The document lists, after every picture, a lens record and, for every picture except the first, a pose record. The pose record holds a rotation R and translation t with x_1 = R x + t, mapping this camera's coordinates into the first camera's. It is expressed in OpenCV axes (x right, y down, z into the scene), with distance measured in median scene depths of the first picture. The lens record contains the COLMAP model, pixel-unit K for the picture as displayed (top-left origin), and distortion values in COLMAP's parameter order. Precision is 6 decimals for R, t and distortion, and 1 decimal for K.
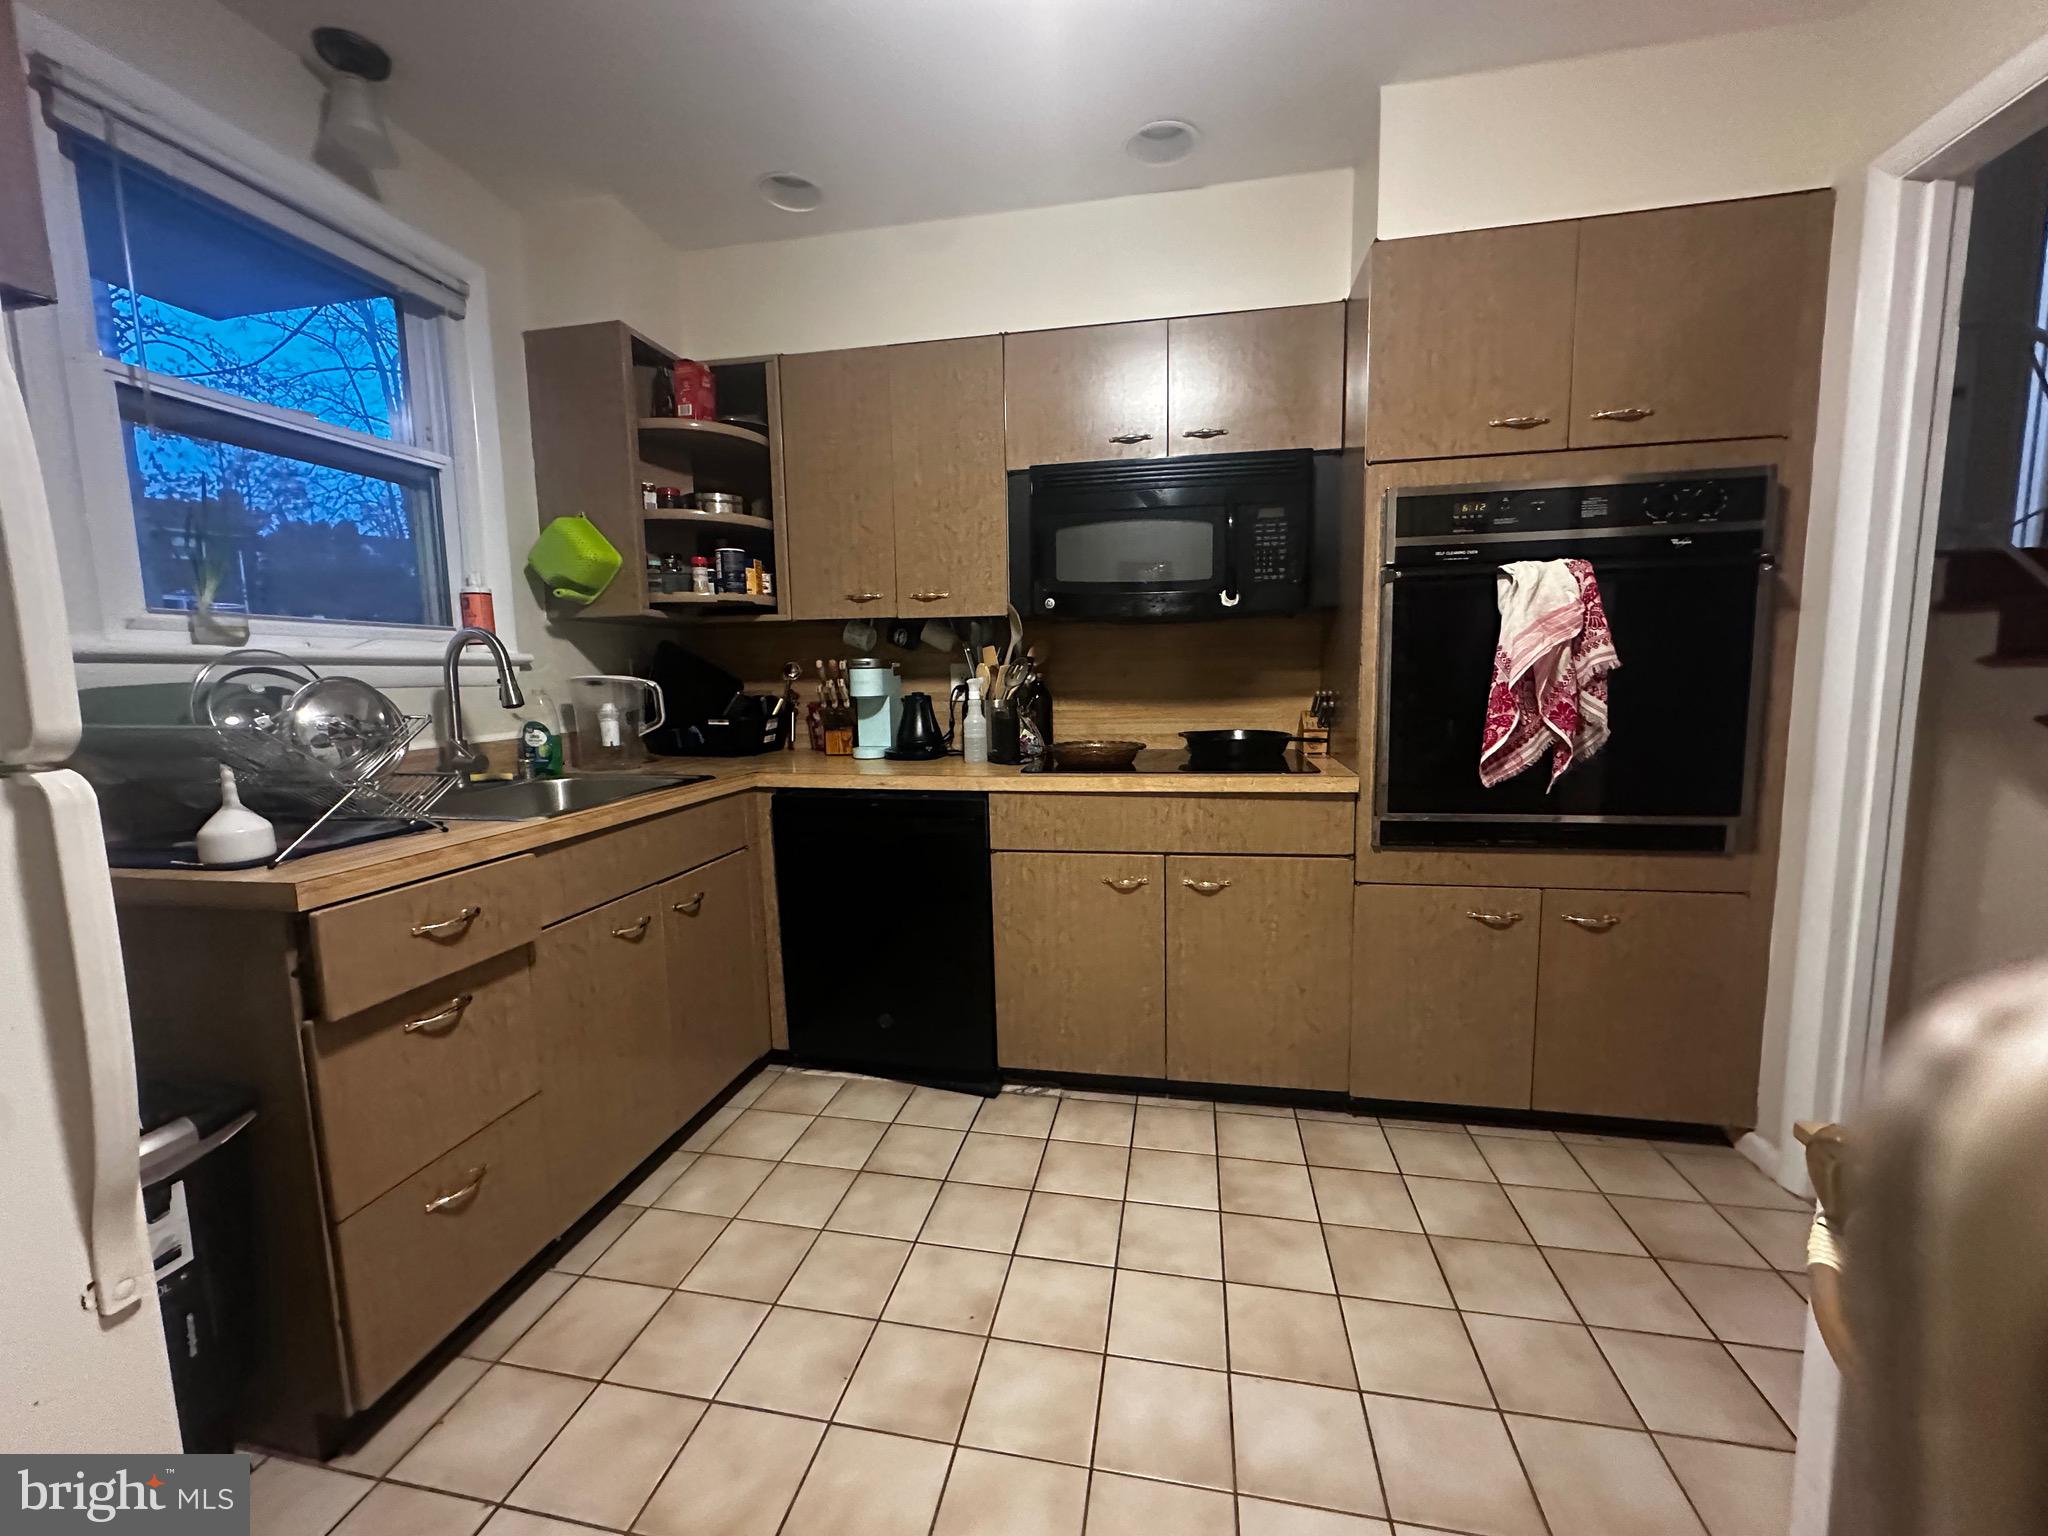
lens RADIAL K [[810.3, 0, 1022.0], [0, 810.3, 763.3], [0, 0, 1]] dist [0.000680, 0.000062]
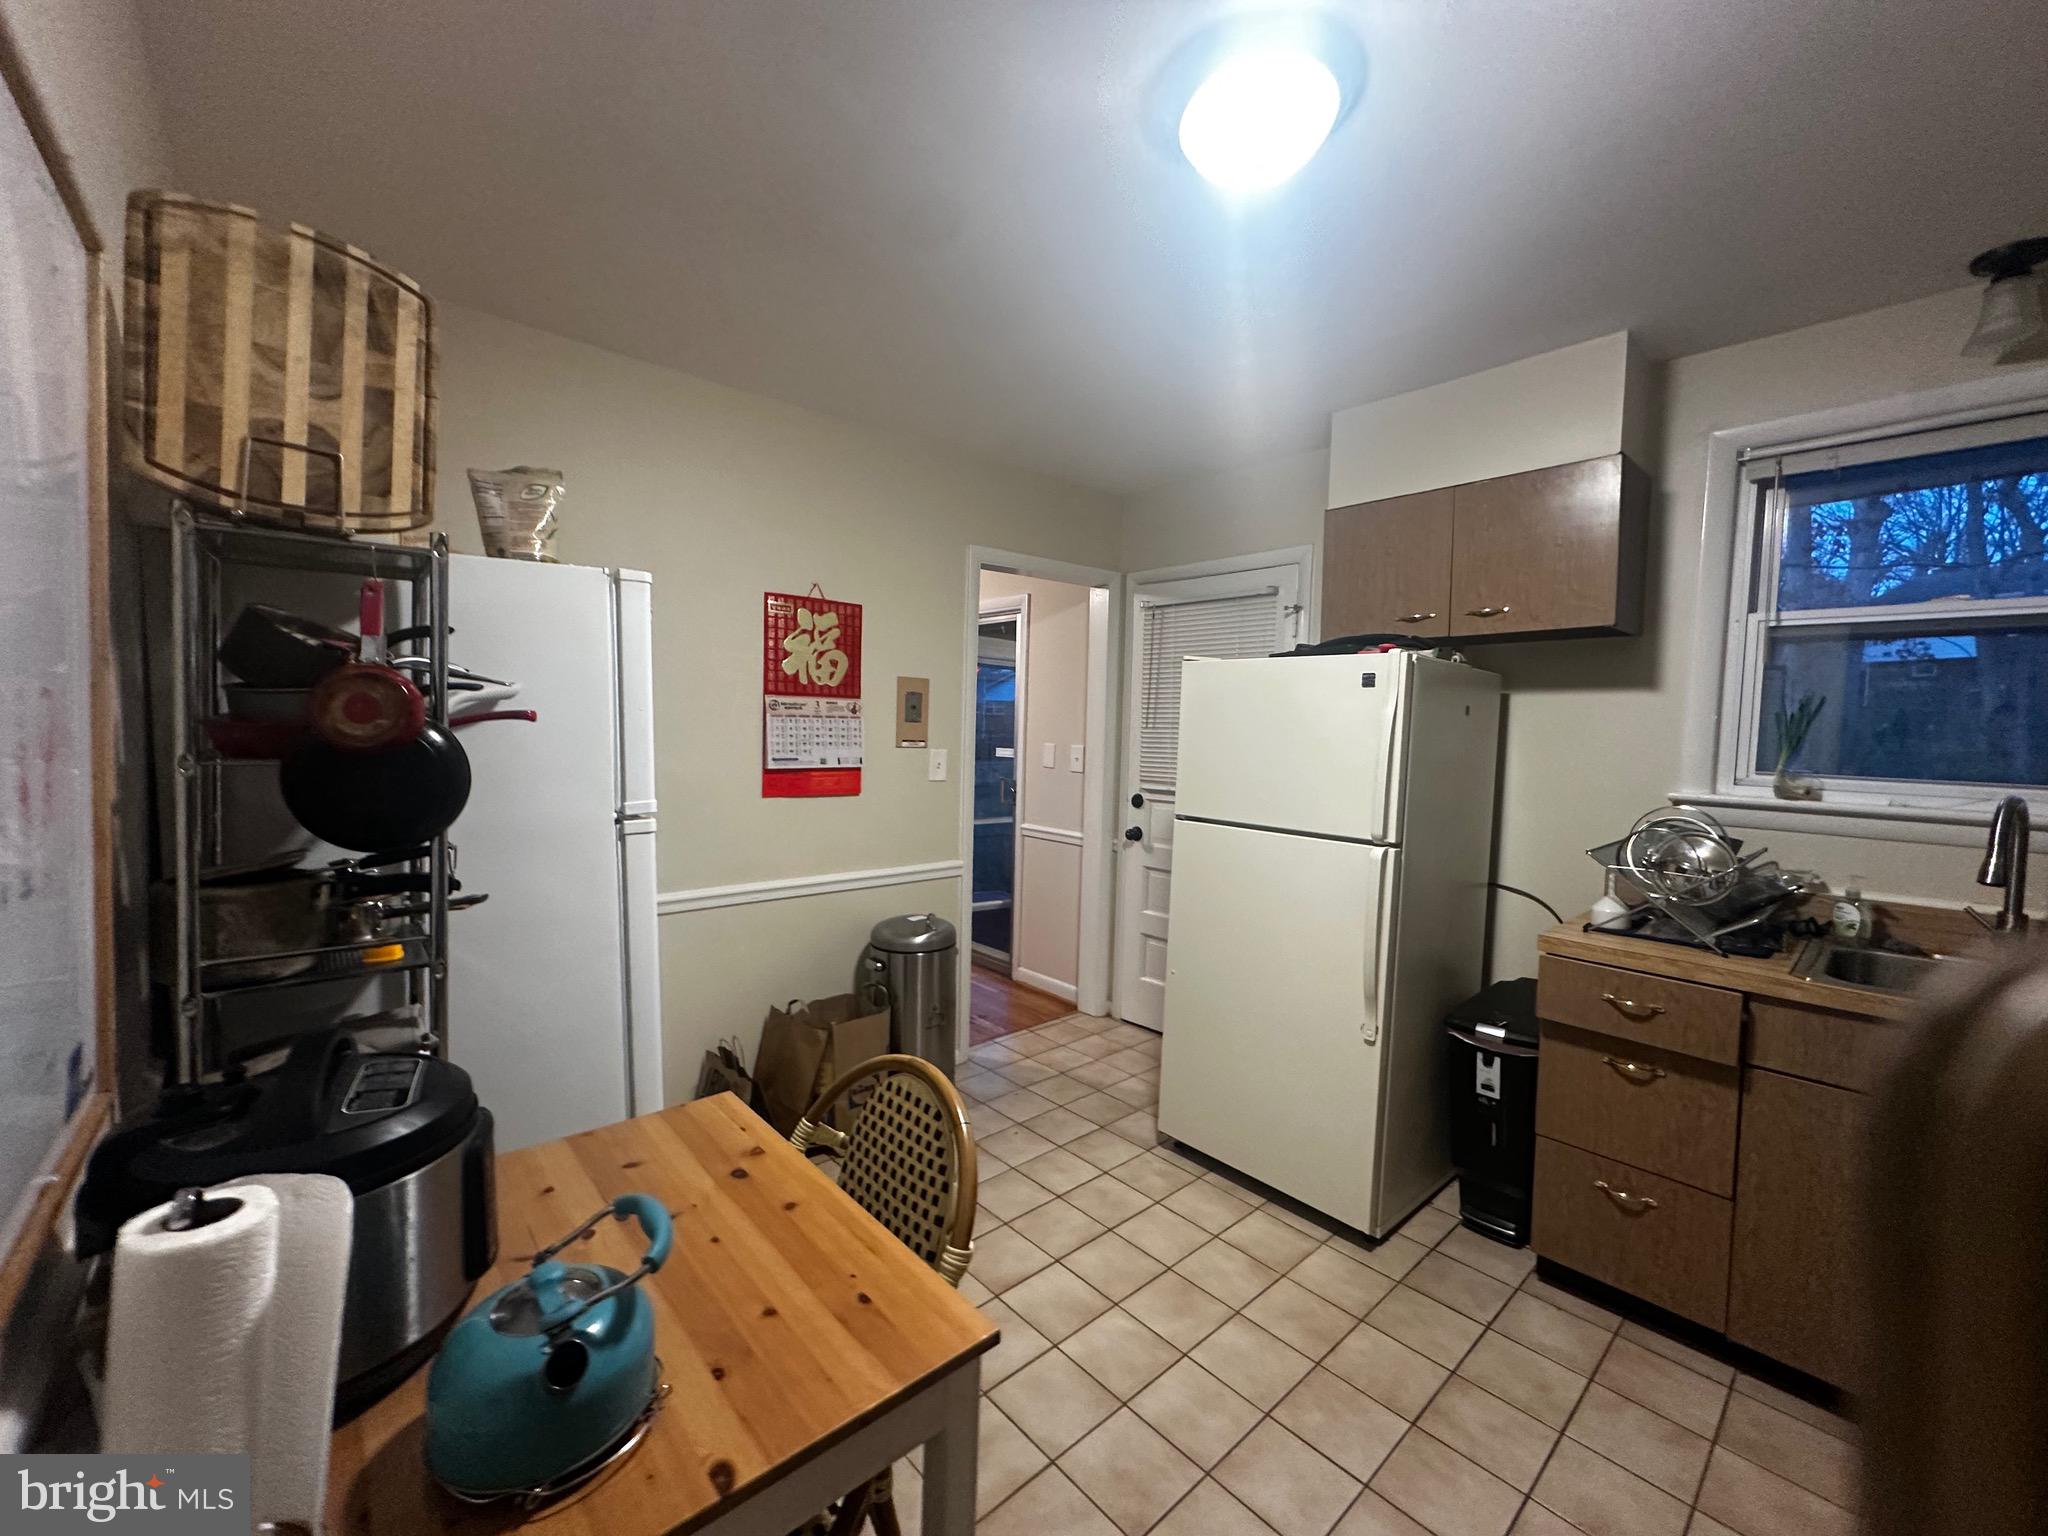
lens RADIAL K [[810.3, 0, 1023.2], [0, 810.3, 764.9], [0, 0, 1]] dist [0.000680, 0.000062]
pose [[-0.601517, 0.035815, -0.798056, 0.930402], [-0.102376, 0.987301, 0.121472, -0.246366], [0.792273, 0.154769, -0.590212, 0.808709]]
